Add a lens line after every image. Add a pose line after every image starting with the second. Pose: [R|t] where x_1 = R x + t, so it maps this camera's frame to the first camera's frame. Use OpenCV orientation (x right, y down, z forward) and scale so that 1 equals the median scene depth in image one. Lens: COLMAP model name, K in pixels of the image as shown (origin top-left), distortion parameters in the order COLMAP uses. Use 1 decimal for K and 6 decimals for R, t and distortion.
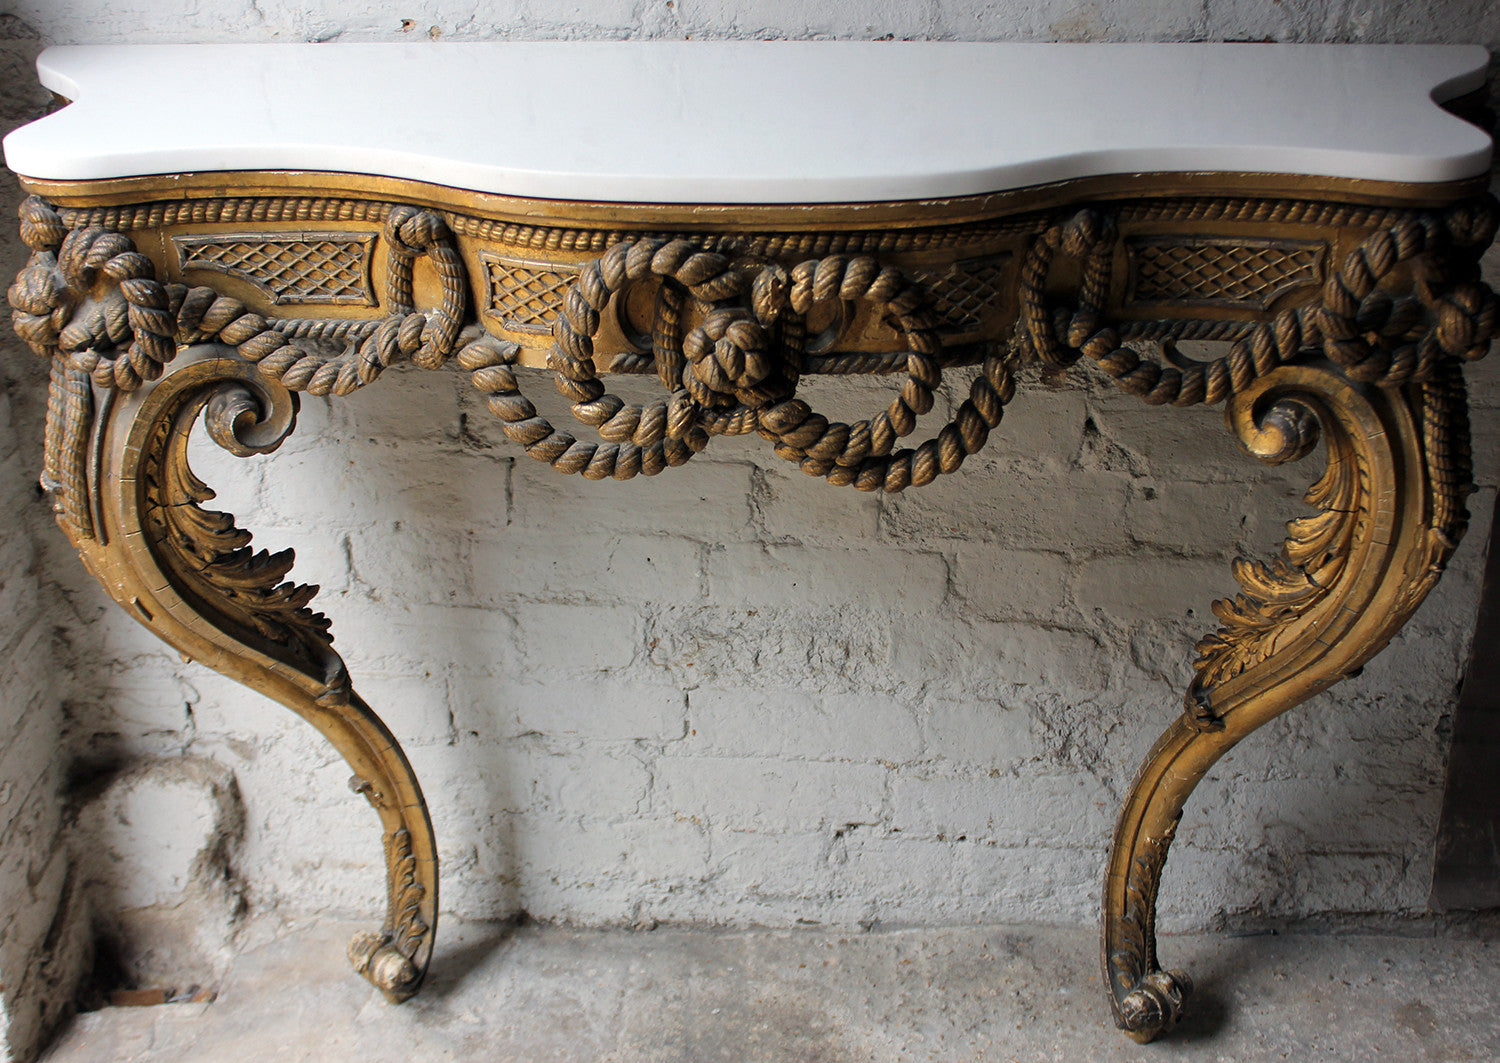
lens RADIAL K [[1906.8, 0, 771.2], [0, 1906.8, 512.6], [0, 0, 1]] dist [-0.079694, 0.000000]
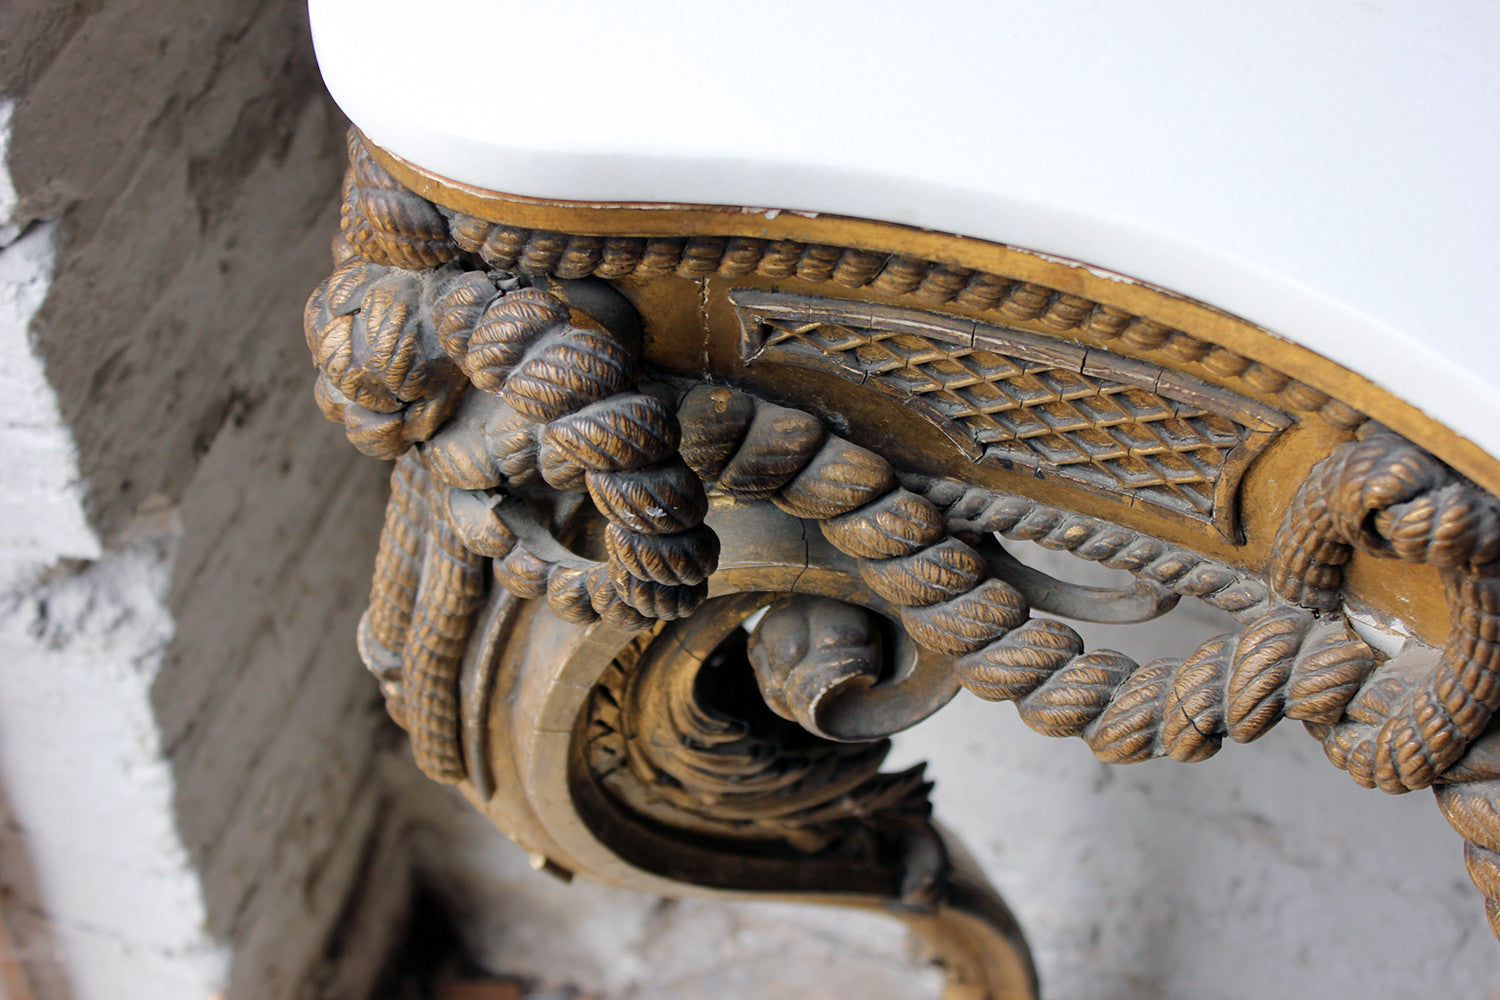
lens RADIAL K [[2515.3, 0, 795.6], [0, 2515.3, 490.5], [0, 0, 1]] dist [-0.006657, 0.000000]
pose [[0.961151, 0.227234, -0.156695, -0.205815], [-0.143452, 0.896228, 0.419758, -0.298463], [0.235818, -0.380973, 0.894008, 0.514113]]
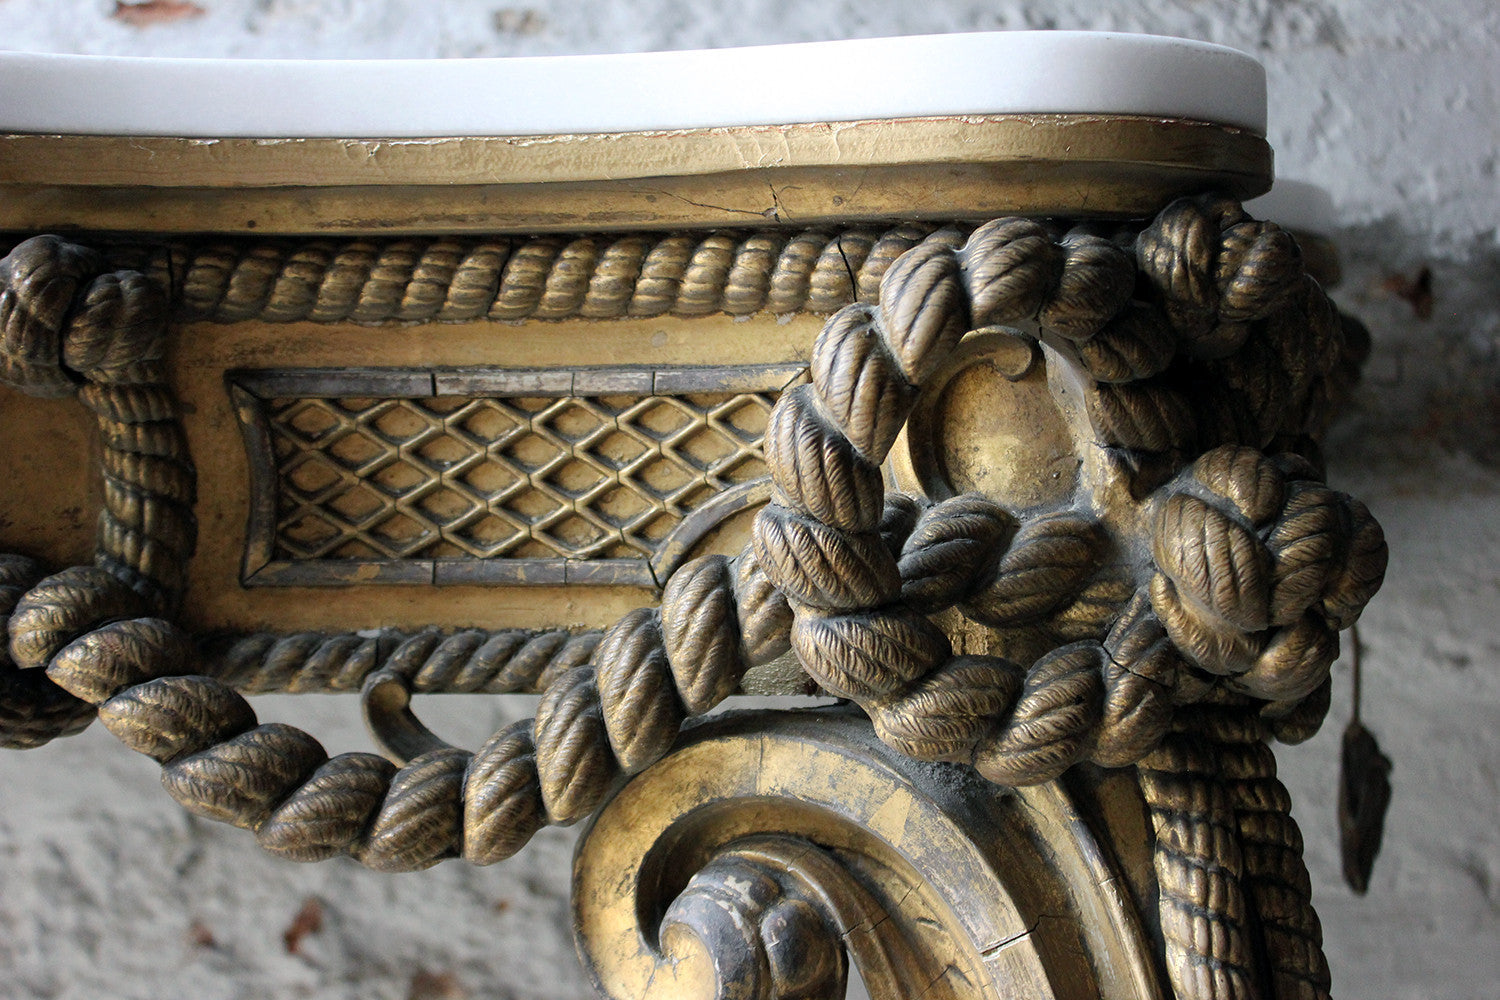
lens RADIAL K [[2145.5, 0, 763.6], [0, 2145.5, 490.2], [0, 0, 1]] dist [-0.041087, 0.000000]
pose [[0.999980, -0.000453, 0.006279, 0.258375], [0.003118, 0.902116, -0.431482, 0.039068], [-0.005469, 0.431493, 0.902100, 0.606599]]
